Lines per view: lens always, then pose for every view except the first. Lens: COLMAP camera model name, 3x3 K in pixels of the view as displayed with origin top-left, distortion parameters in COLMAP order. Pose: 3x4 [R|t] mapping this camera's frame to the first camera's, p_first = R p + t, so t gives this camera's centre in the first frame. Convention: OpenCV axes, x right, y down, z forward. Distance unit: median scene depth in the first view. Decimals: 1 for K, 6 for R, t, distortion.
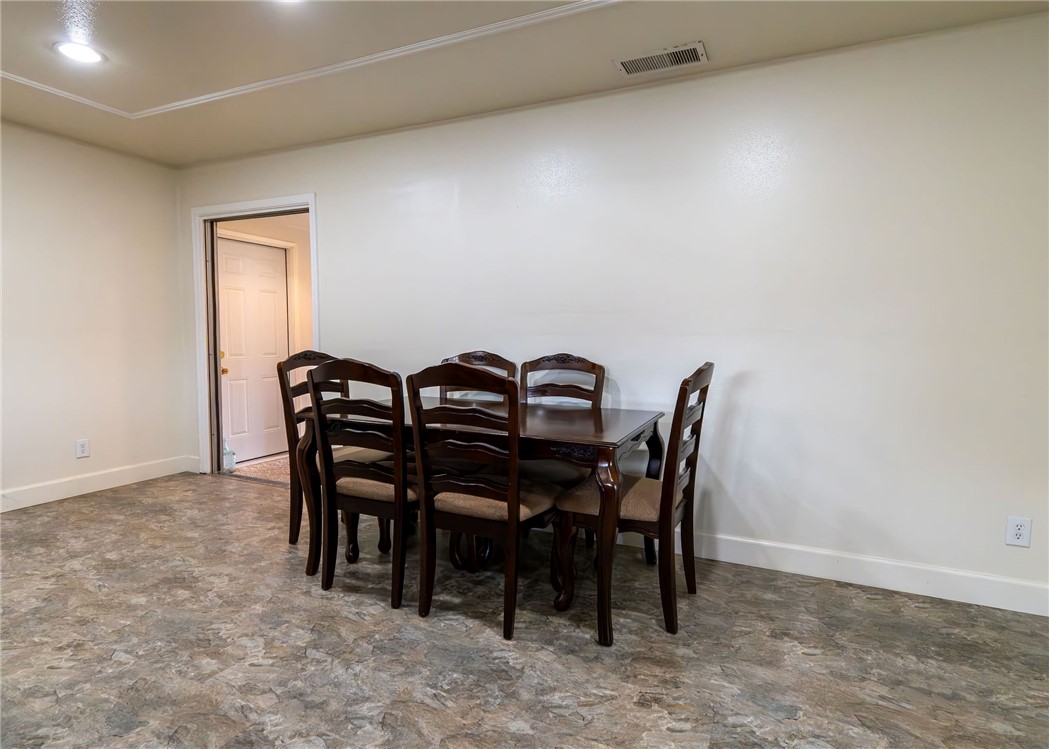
lens RADIAL K [[578.7, 0, 524.9], [0, 578.7, 376.3], [0, 0, 1]] dist [-0.004664, -0.000597]
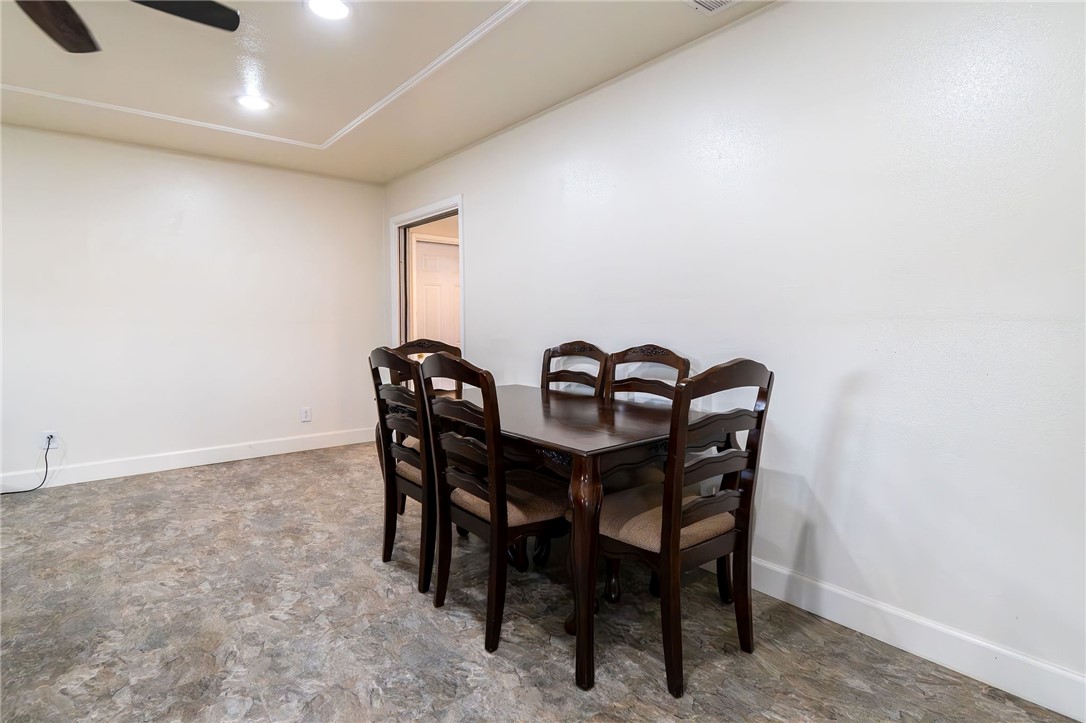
lens RADIAL K [[558.0, 0, 542.6], [0, 558.0, 357.2], [0, 0, 1]] dist [-0.000210, -0.001363]
pose [[0.901051, 0.024347, -0.433029, 0.395485], [-0.031726, 0.999448, -0.009820, -0.008259], [0.432551, 0.022587, 0.901327, 0.209146]]
